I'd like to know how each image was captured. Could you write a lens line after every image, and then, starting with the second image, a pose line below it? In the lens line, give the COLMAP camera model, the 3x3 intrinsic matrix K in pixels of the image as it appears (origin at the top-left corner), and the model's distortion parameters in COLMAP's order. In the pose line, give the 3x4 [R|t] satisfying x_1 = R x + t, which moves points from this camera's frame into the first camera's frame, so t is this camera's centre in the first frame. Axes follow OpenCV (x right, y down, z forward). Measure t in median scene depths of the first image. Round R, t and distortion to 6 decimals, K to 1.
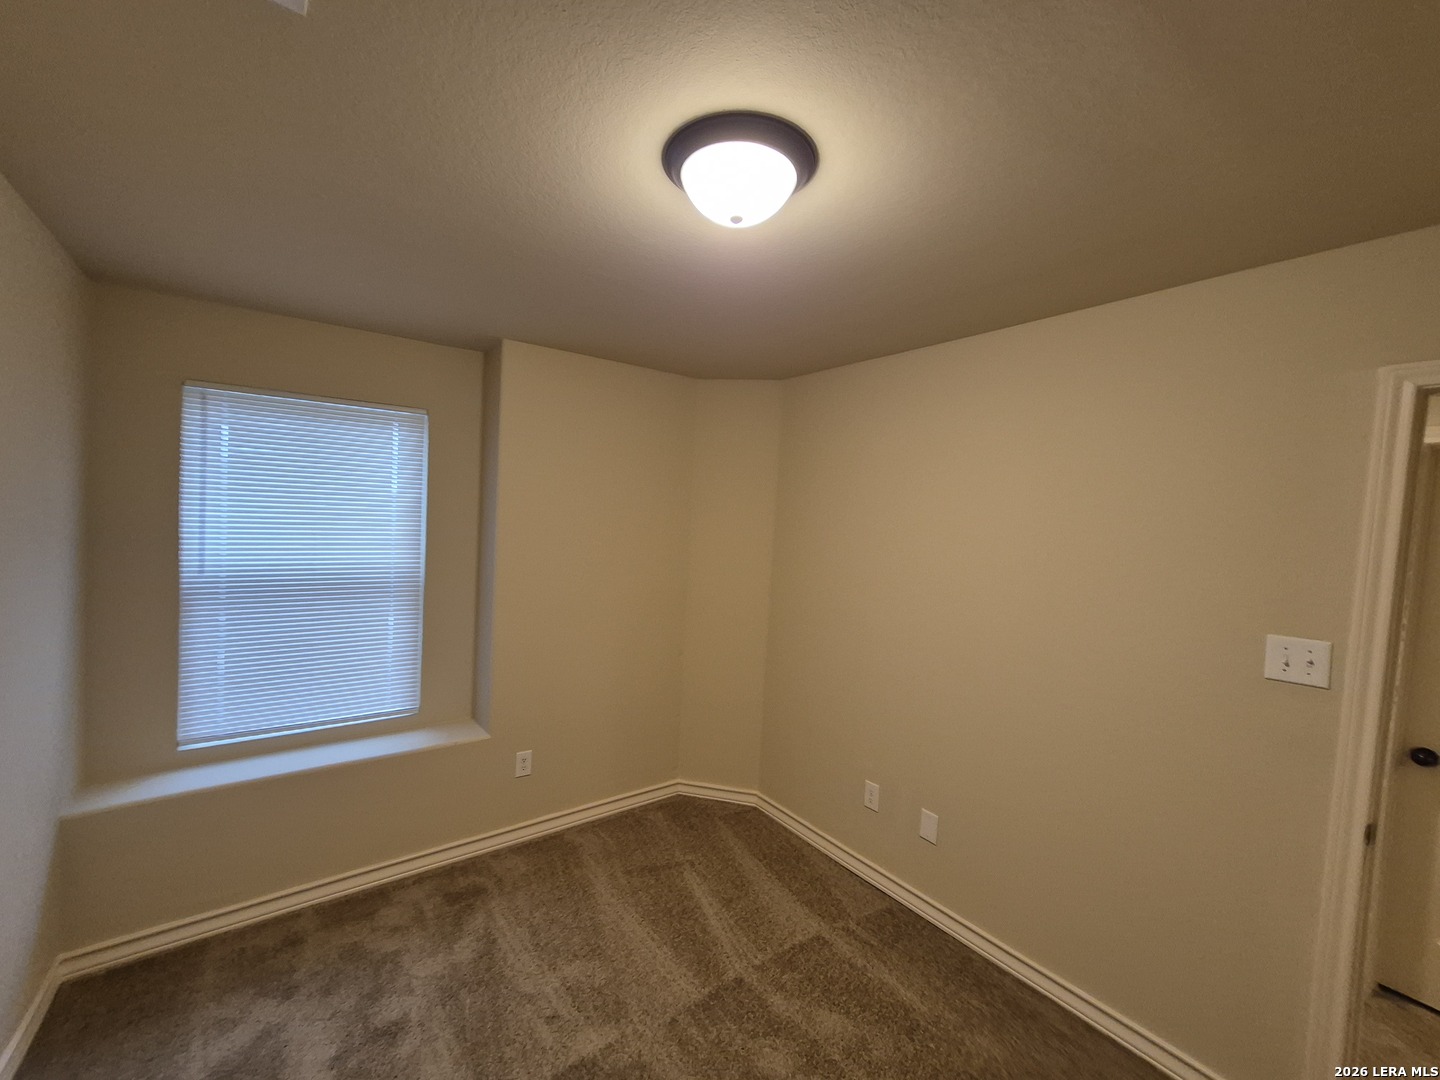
lens RADIAL K [[574.9, 0, 714.5], [0, 574.9, 549.0], [0, 0, 1]] dist [0.002790, 0.000318]
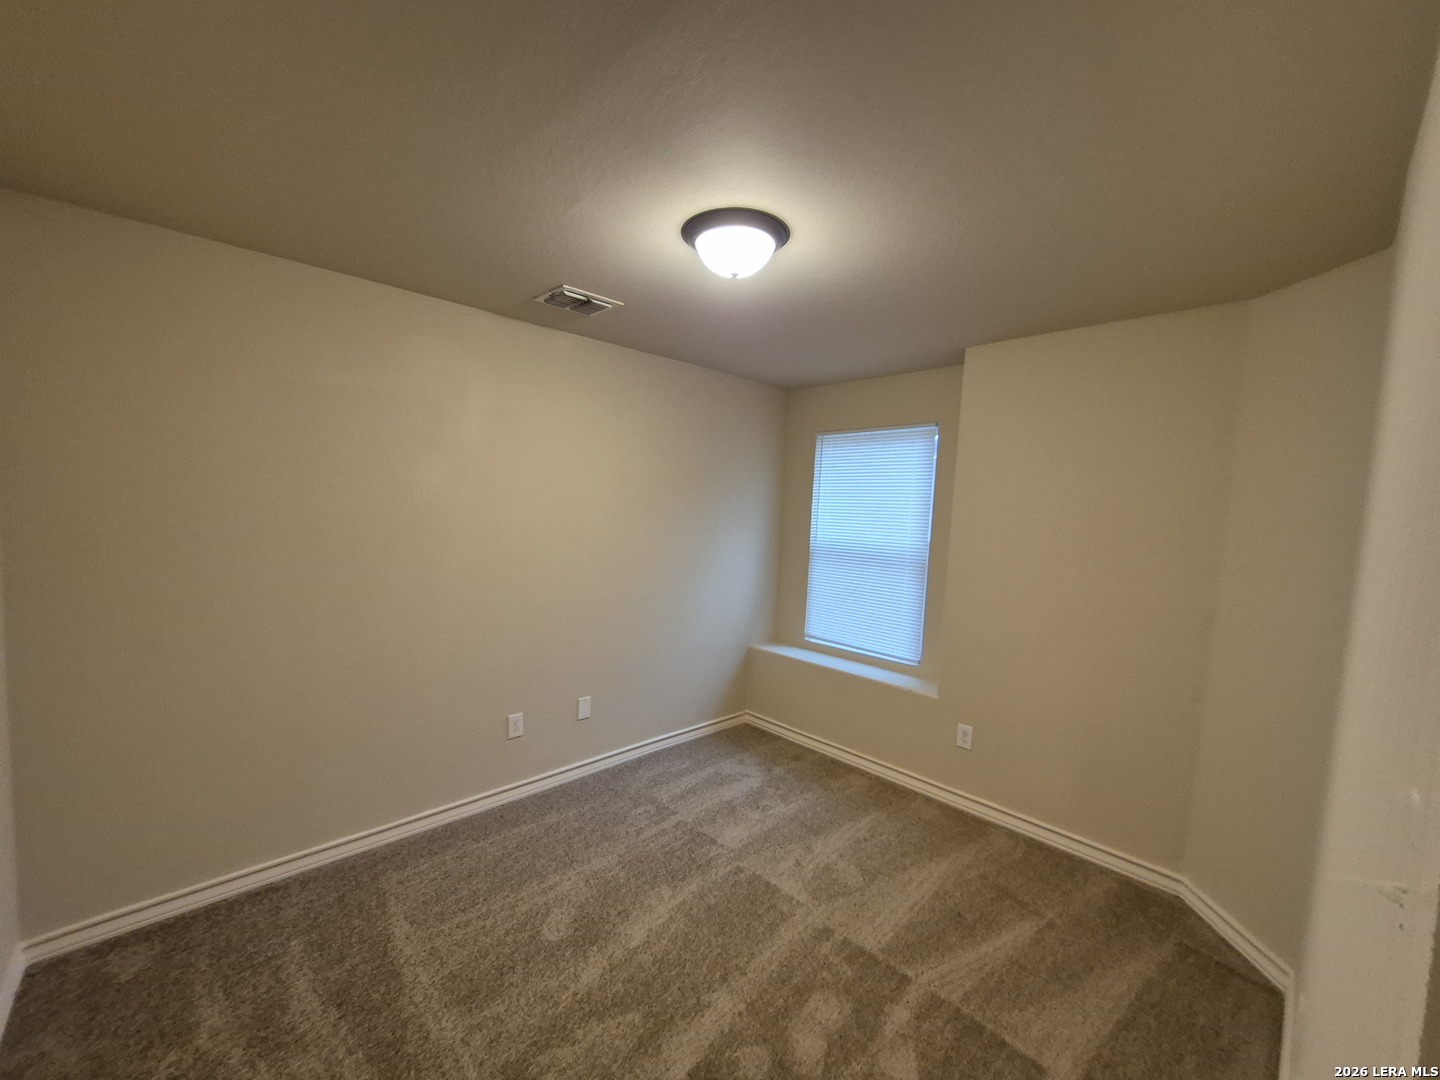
lens RADIAL K [[595.5, 0, 714.5], [0, 595.5, 558.7], [0, 0, 1]] dist [0.005839, 0.000014]
pose [[0.122450, 0.057949, -0.990781, 0.737642], [-0.073876, 0.996057, 0.049127, 0.023501], [0.989721, 0.067180, 0.126248, 0.400141]]
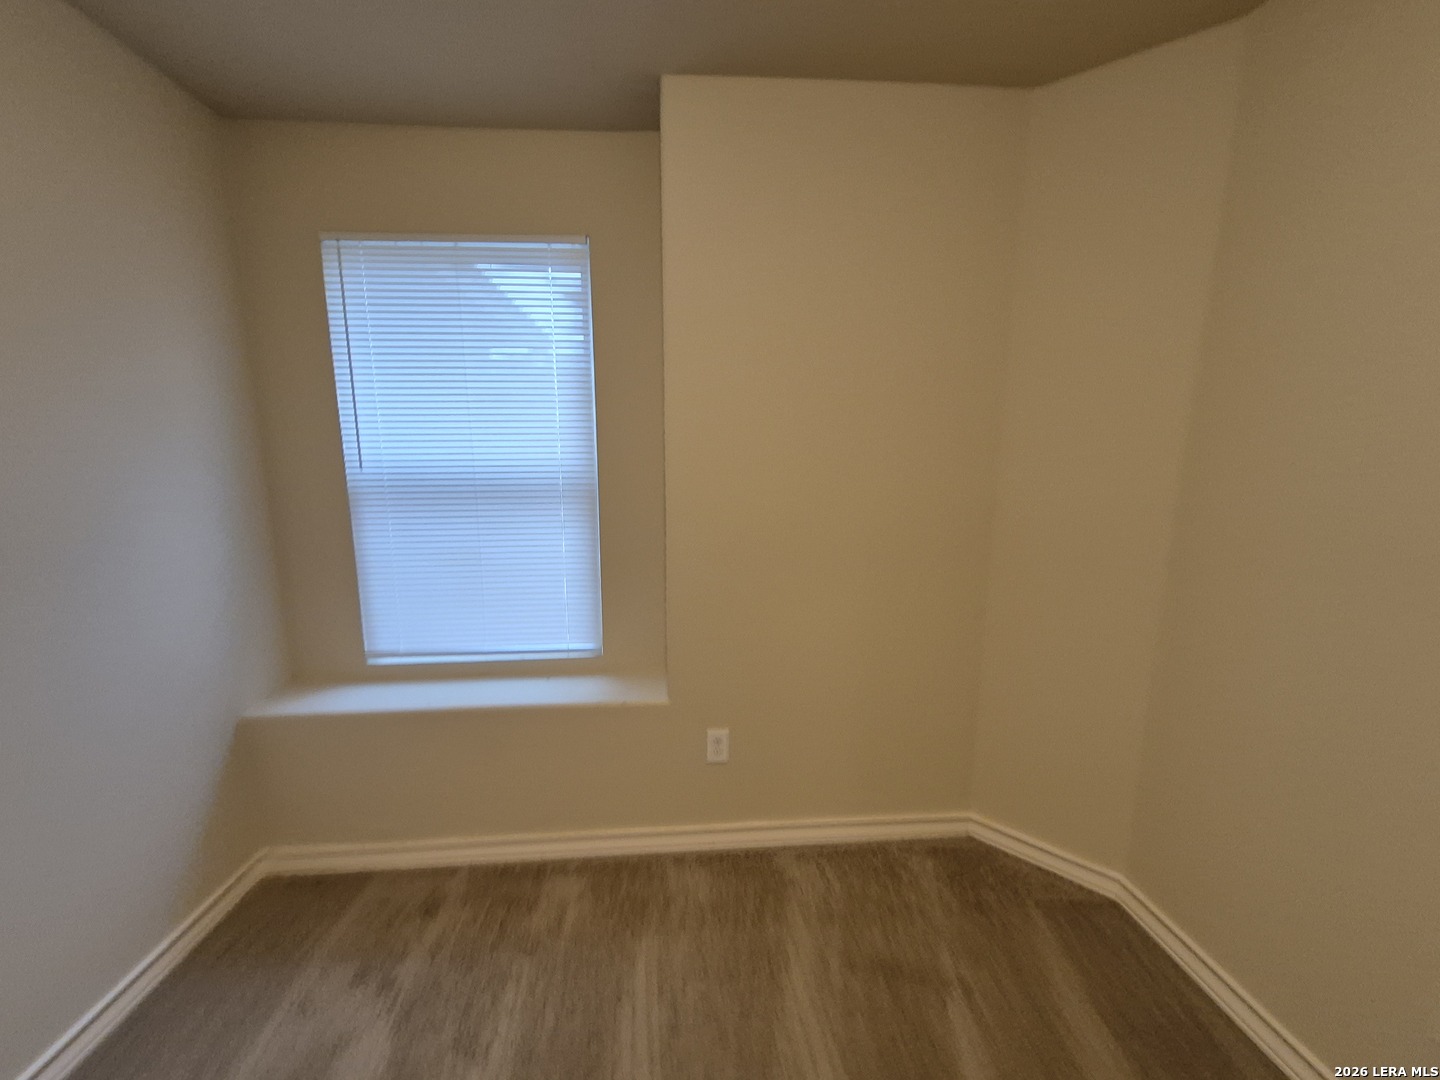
lens RADIAL K [[595.5, 0, 714.5], [0, 595.5, 558.7], [0, 0, 1]] dist [0.005839, 0.000014]
pose [[0.842601, 0.054379, -0.535787, 0.044359], [0.012601, 0.992626, 0.120561, 0.062097], [0.538392, -0.108336, 0.835702, 0.441818]]
